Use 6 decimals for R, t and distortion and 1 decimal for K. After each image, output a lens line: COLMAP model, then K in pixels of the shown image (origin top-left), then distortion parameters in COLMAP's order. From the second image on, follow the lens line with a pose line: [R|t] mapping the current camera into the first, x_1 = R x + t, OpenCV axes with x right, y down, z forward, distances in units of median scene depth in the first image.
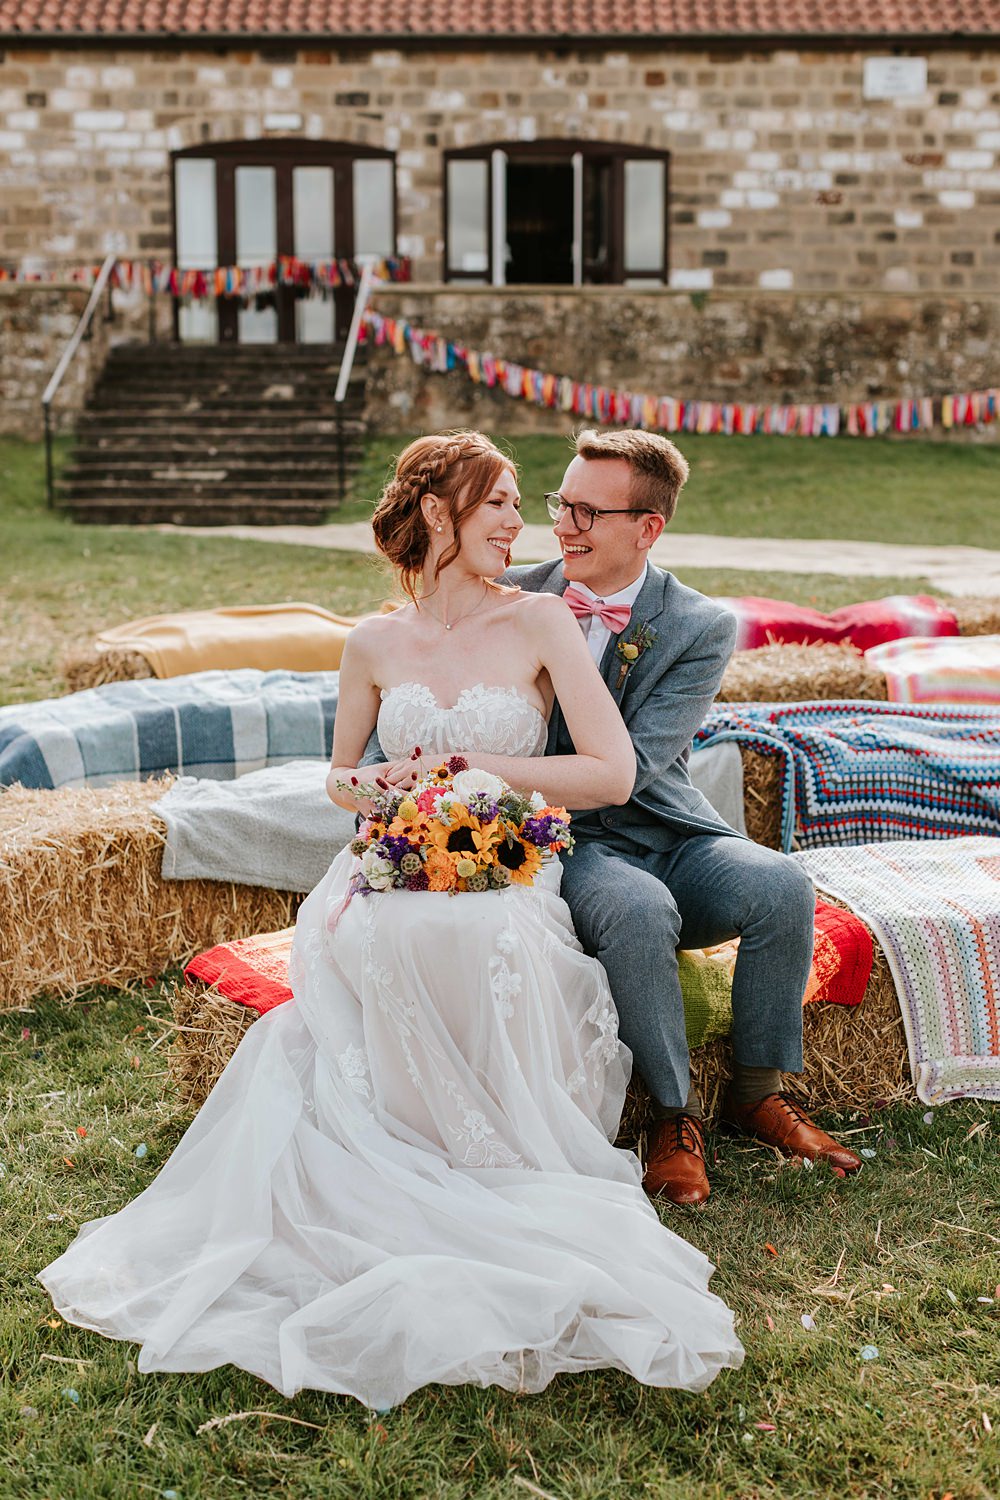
lens RADIAL K [[2193.0, 0, 497.6], [0, 2193.0, 743.7], [0, 0, 1]] dist [0.030401, 0.000000]
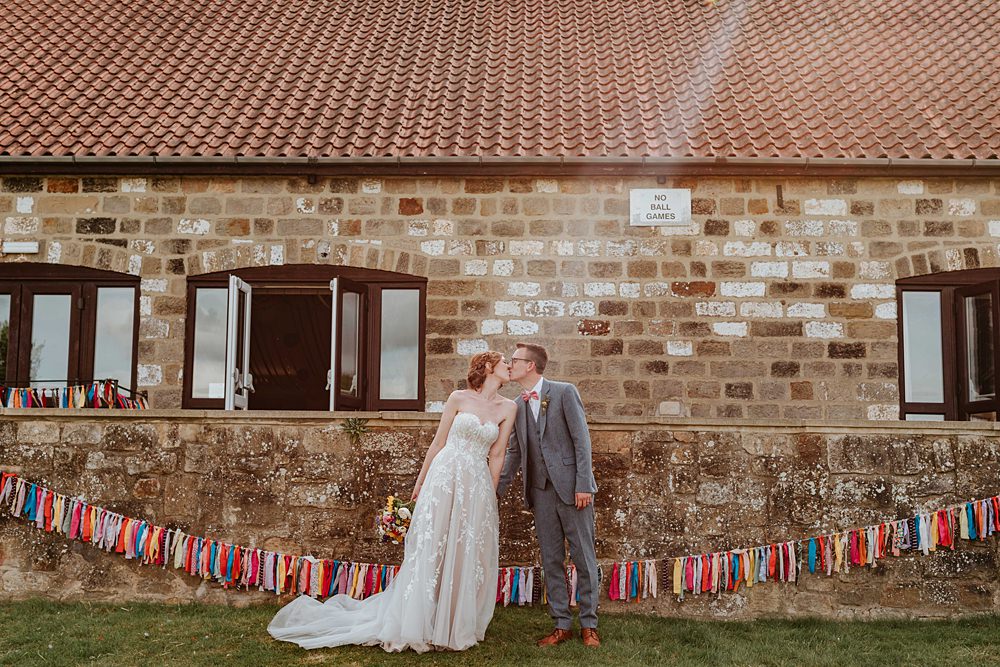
lens RADIAL K [[1462.0, 0, 505.8], [0, 1462.0, 333.4], [0, 0, 1]] dist [0.030401, 0.000000]
pose [[0.999830, 0.004602, -0.017846, 0.124634], [-0.009209, 0.963510, -0.267513, -0.078229], [0.015964, 0.267632, 0.963389, 0.399403]]
